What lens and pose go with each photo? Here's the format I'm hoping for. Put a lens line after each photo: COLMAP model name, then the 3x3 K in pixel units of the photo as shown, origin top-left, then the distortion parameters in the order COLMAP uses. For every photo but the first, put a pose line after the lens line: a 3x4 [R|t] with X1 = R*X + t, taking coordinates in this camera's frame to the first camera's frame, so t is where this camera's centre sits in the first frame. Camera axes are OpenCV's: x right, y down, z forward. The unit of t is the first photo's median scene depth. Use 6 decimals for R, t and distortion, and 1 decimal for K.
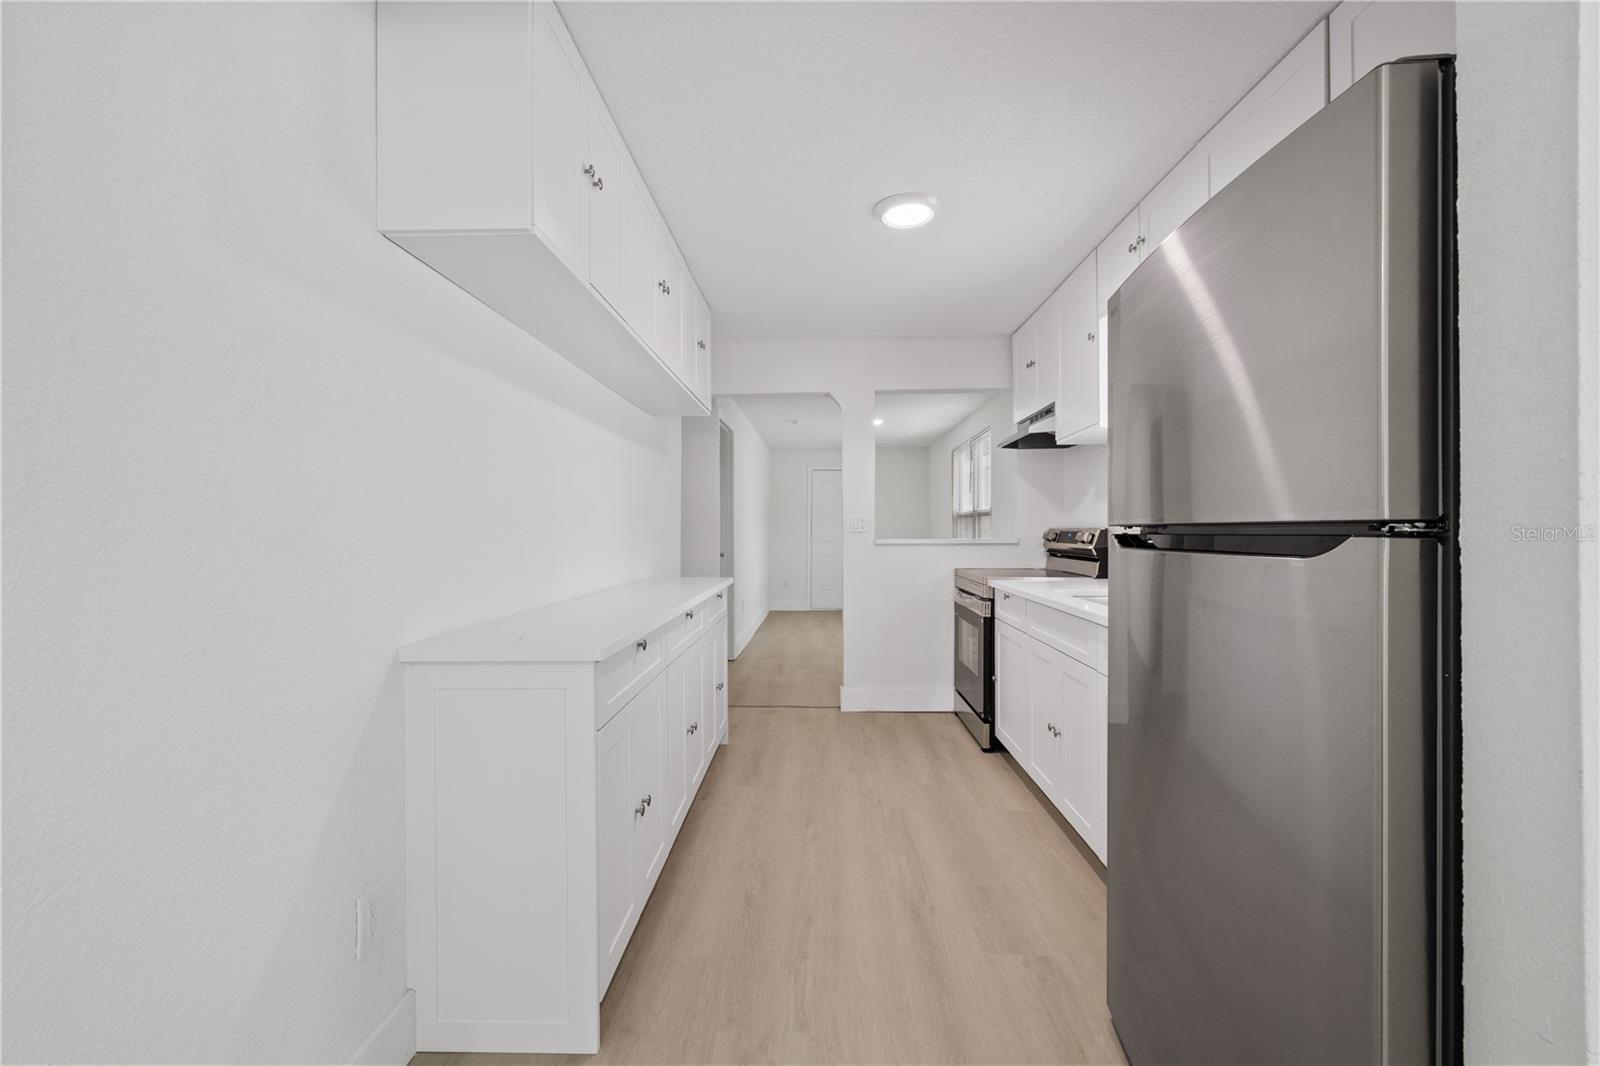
lens RADIAL K [[676.5, 0, 800.0], [0, 676.5, 533.0], [0, 0, 1]] dist [-0.001832, -0.000754]
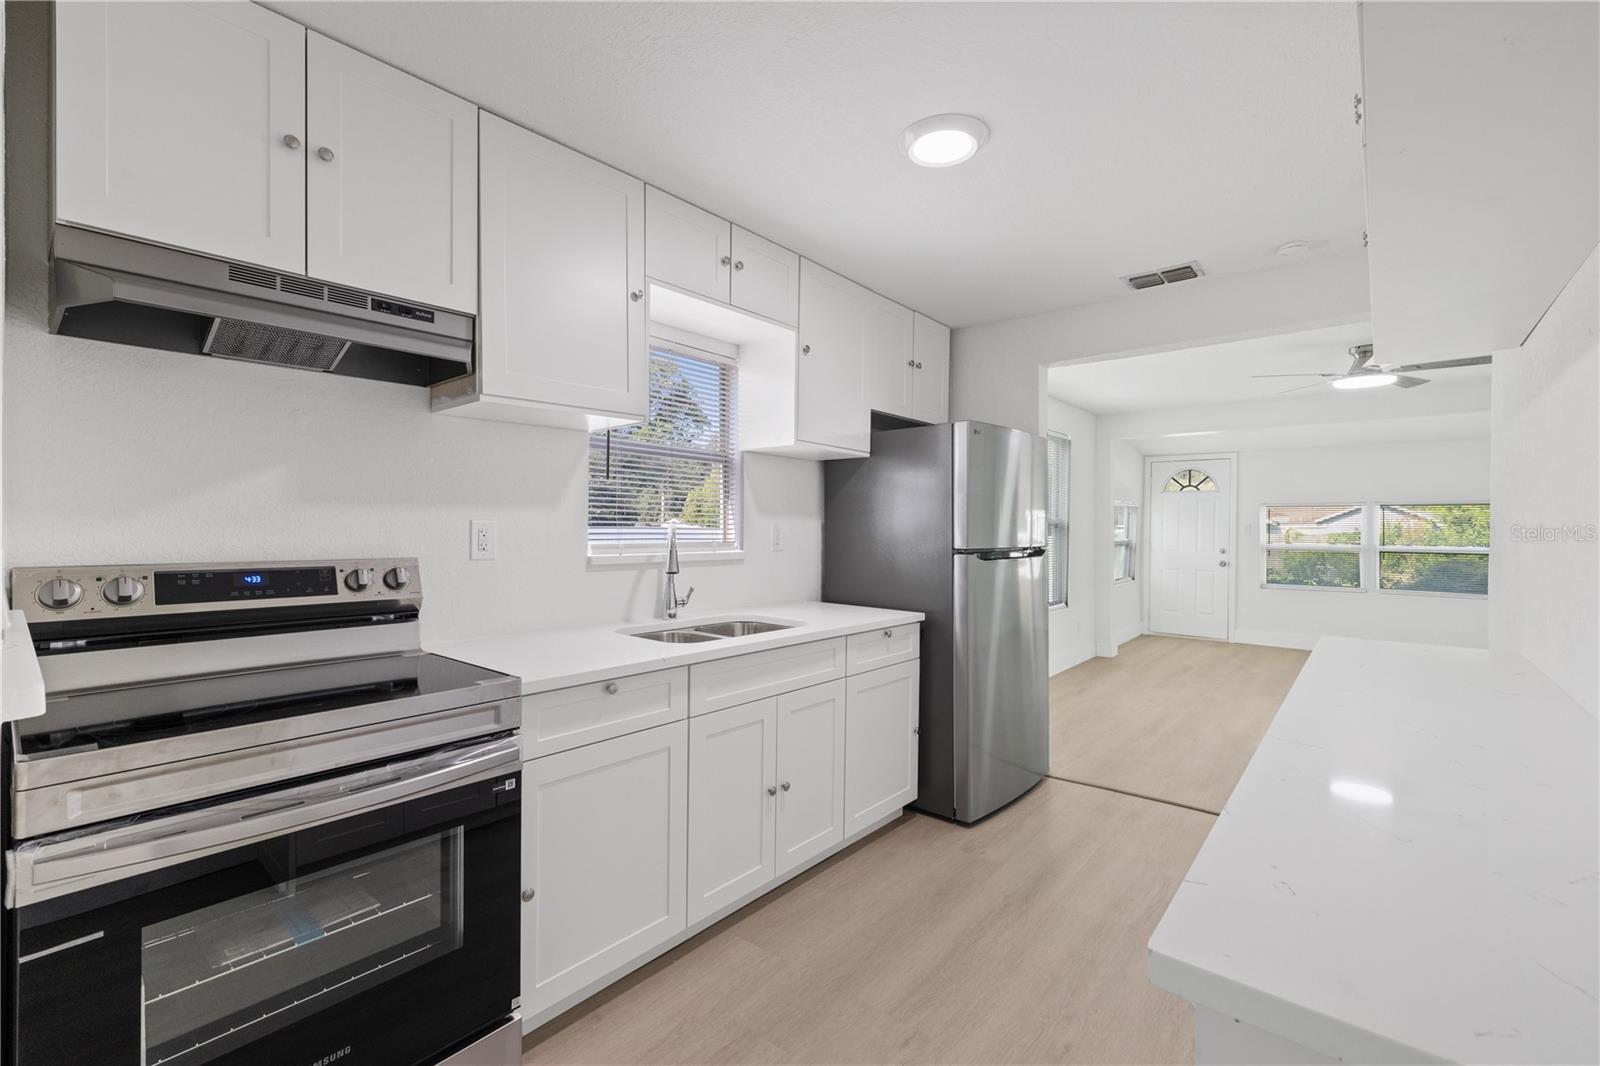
lens RADIAL K [[676.5, 0, 800.0], [0, 676.5, 533.0], [0, 0, 1]] dist [-0.001832, -0.000754]
pose [[-0.786822, 0.000704, 0.617179, -0.116912], [0.002262, 0.999996, 0.001742, -0.024119], [-0.617175, 0.002767, -0.786821, 1.079256]]
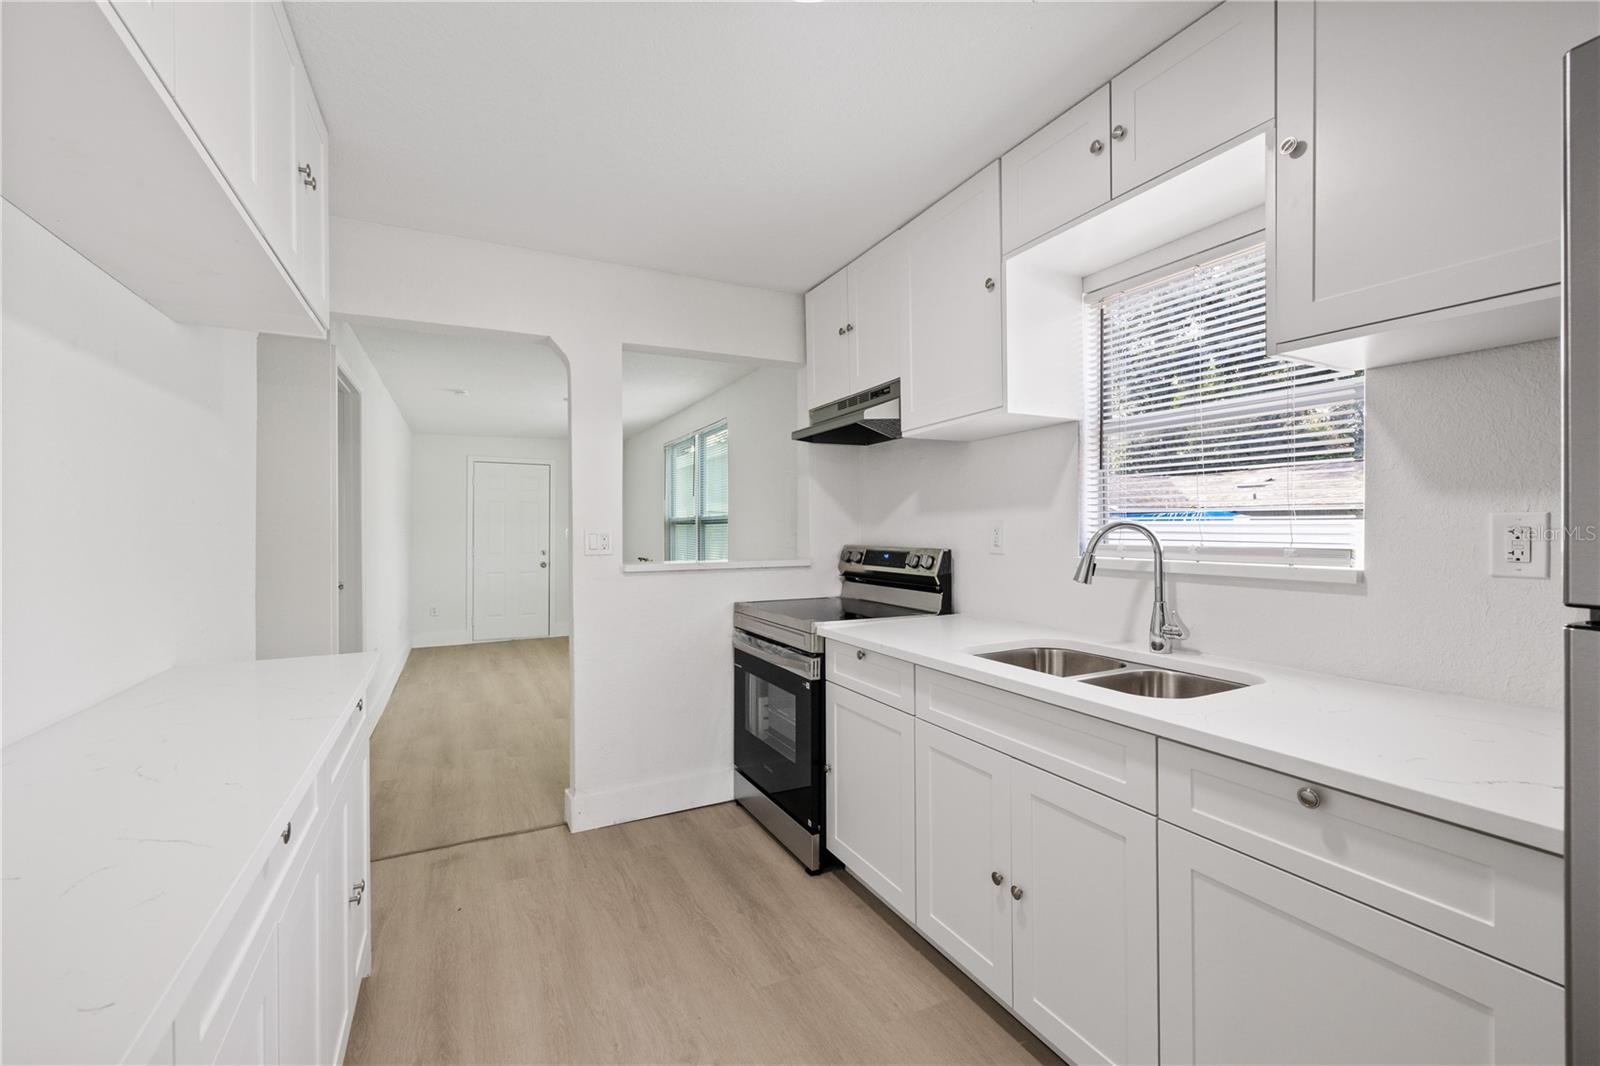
lens RADIAL K [[673.5, 0, 805.5], [0, 673.5, 529.8], [0, 0, 1]] dist [-0.009147, -0.000380]
pose [[0.874121, -0.002765, 0.485700, -0.058264], [0.005092, 0.999981, -0.003471, -0.024013], [-0.485681, 0.005507, 0.874119, 0.353665]]
